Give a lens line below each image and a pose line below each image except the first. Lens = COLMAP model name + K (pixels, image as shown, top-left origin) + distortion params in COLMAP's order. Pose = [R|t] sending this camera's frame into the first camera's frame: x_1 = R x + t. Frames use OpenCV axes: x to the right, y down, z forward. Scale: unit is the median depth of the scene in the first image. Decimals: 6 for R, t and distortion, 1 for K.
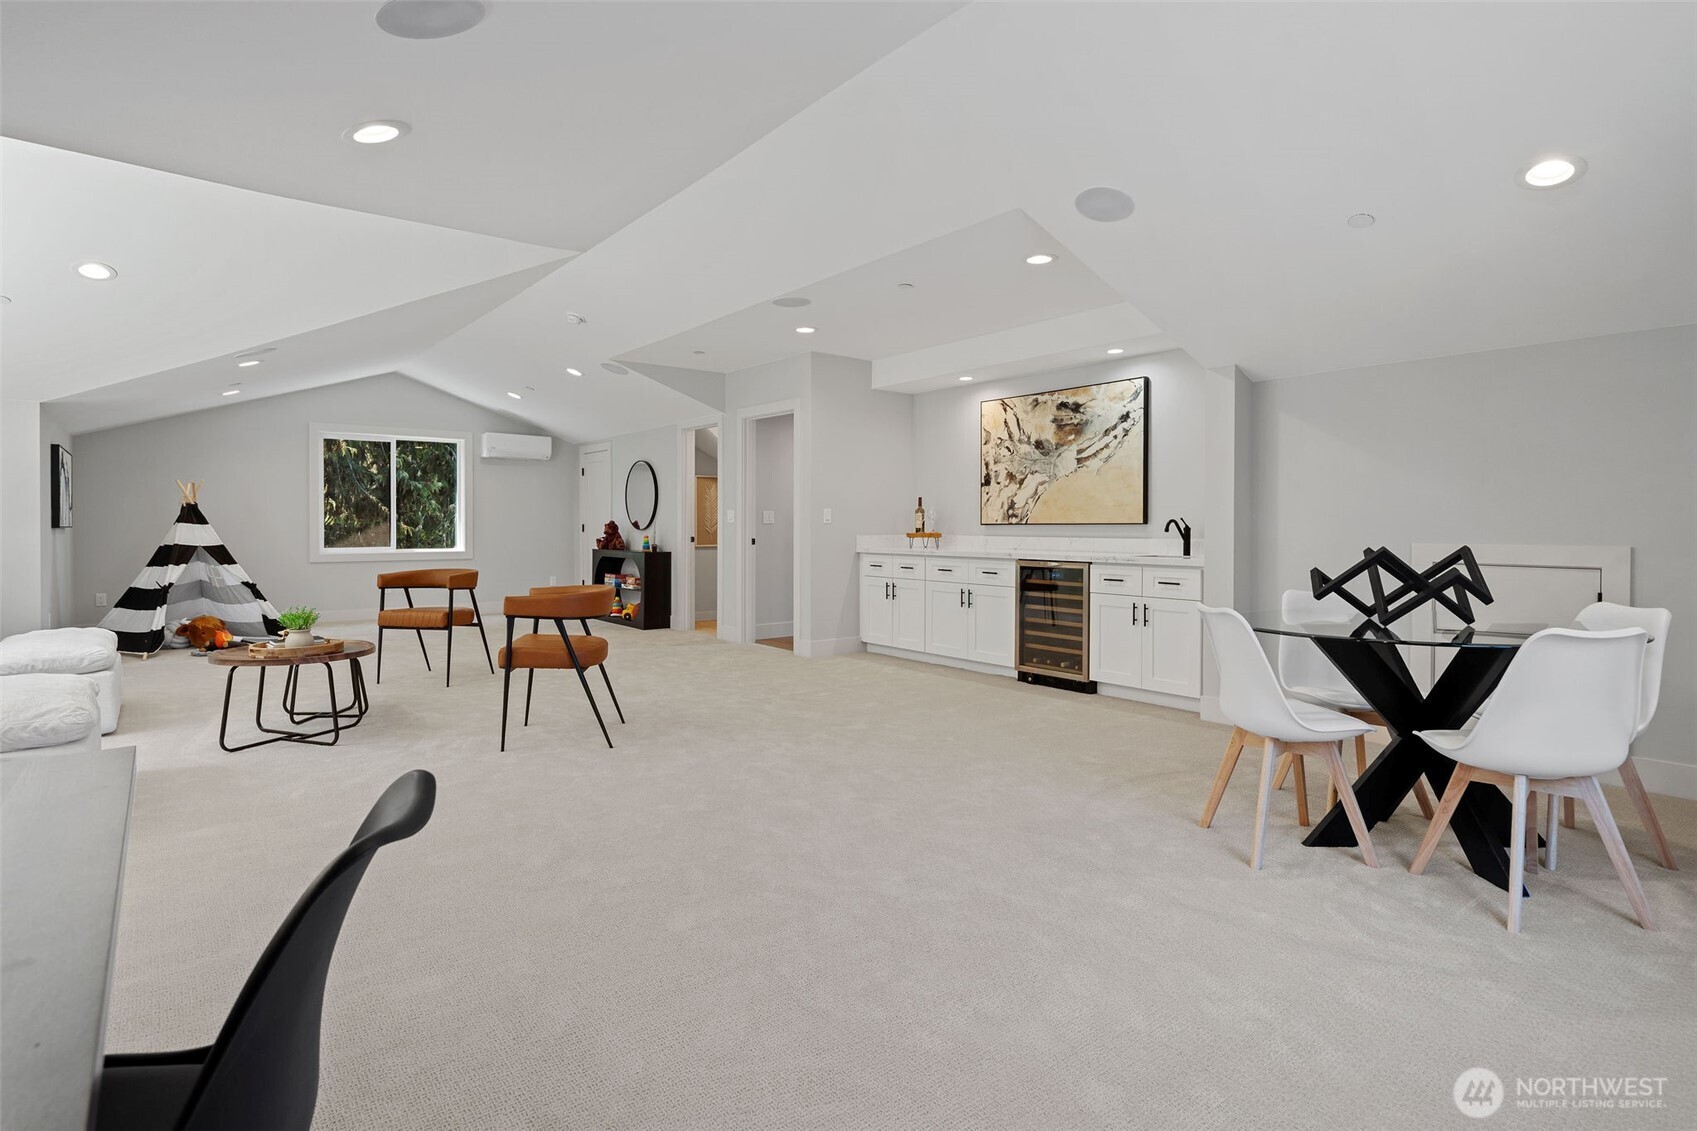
lens RADIAL K [[895.3, 0, 848.5], [0, 895.3, 565.5], [0, 0, 1]] dist [0.002349, 0.000409]
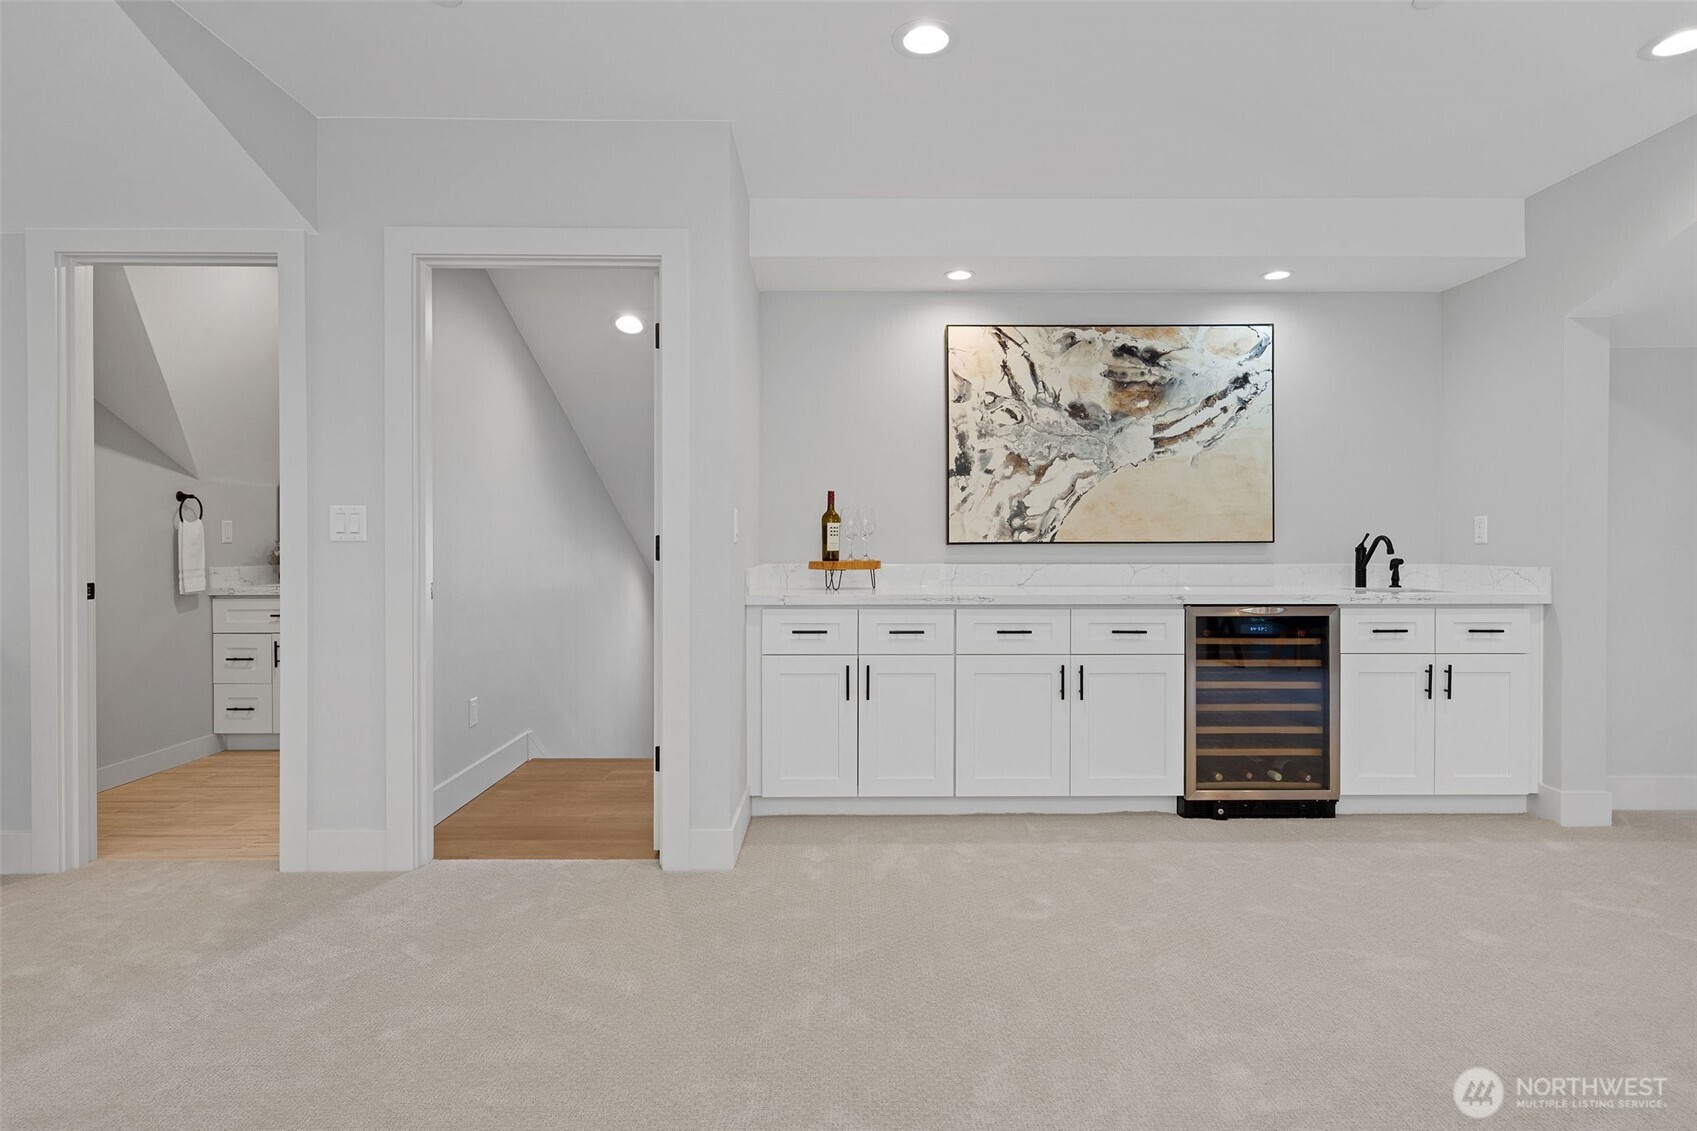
lens RADIAL K [[895.3, 0, 848.5], [0, 895.3, 565.5], [0, 0, 1]] dist [0.002349, 0.000409]
pose [[0.603847, -0.018908, 0.796876, -0.361975], [0.038089, 0.999261, -0.005152, -0.034112], [-0.796190, 0.033463, 0.604121, 0.764887]]
